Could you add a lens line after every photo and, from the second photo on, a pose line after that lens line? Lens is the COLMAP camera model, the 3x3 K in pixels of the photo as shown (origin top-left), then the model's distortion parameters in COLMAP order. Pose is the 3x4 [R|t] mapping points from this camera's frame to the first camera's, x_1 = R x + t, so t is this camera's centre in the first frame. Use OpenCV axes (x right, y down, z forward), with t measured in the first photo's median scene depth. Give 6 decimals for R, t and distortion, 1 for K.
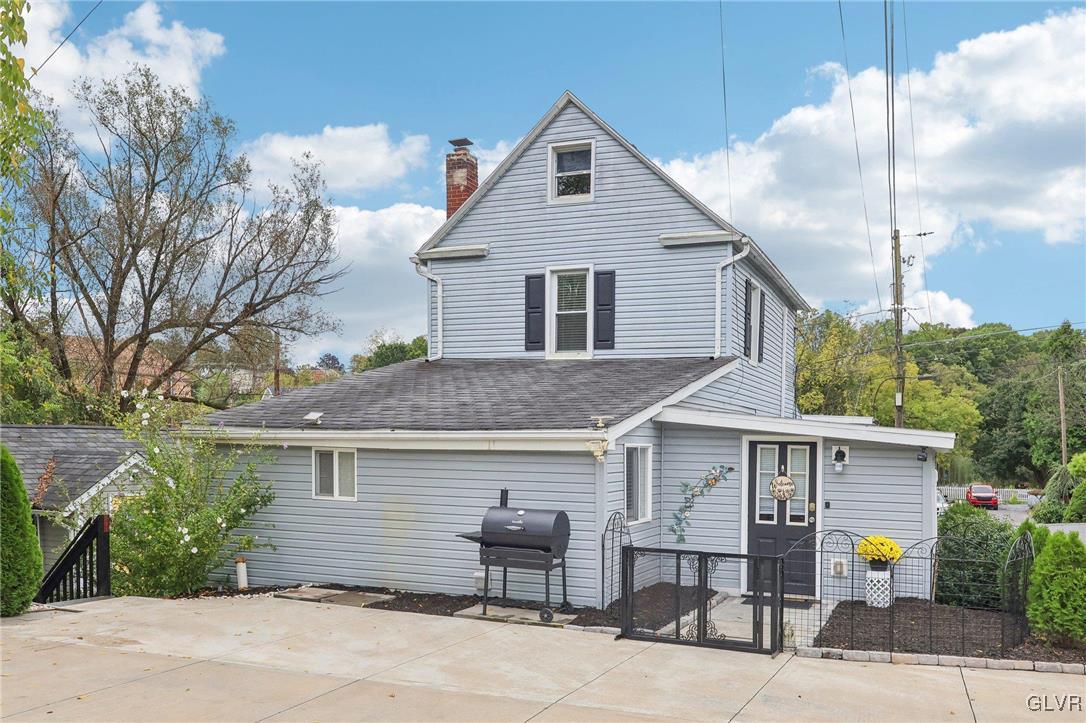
lens RADIAL K [[906.8, 0, 548.0], [0, 906.8, 360.4], [0, 0, 1]] dist [0.010717, 0.008991]
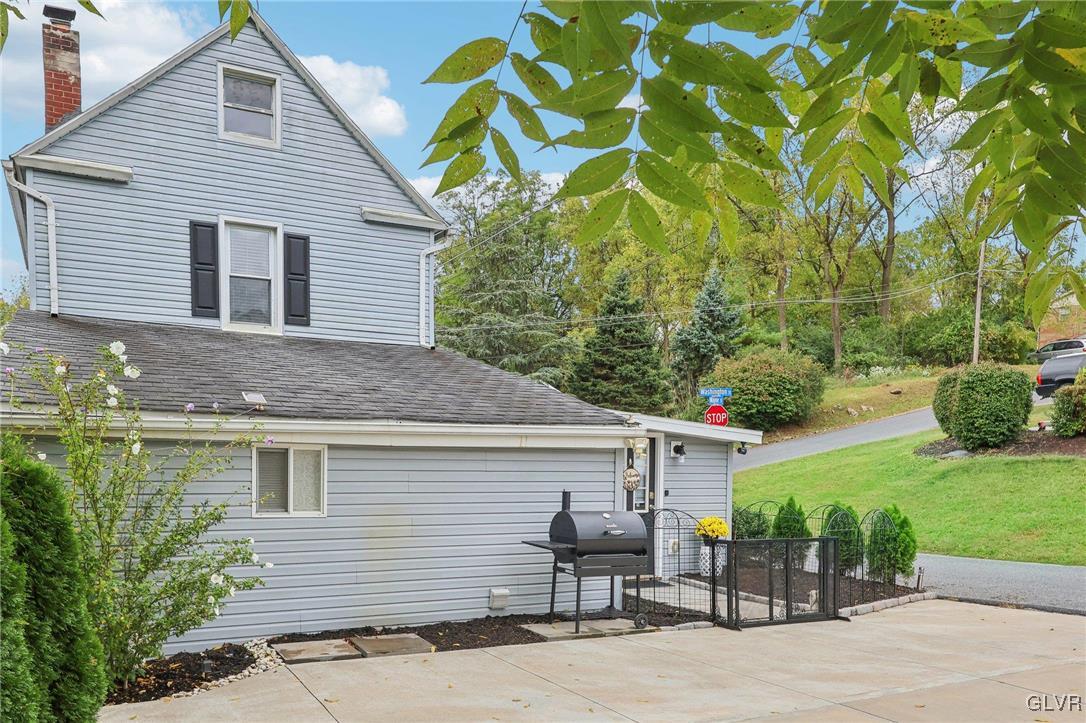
lens RADIAL K [[906.8, 0, 551.2], [0, 906.8, 363.3], [0, 0, 1]] dist [0.010717, 0.008991]
pose [[0.633643, 0.065910, 0.770813, -0.658973], [-0.080594, 0.996567, -0.018961, 0.029872], [-0.769416, -0.050109, 0.636780, 0.388624]]
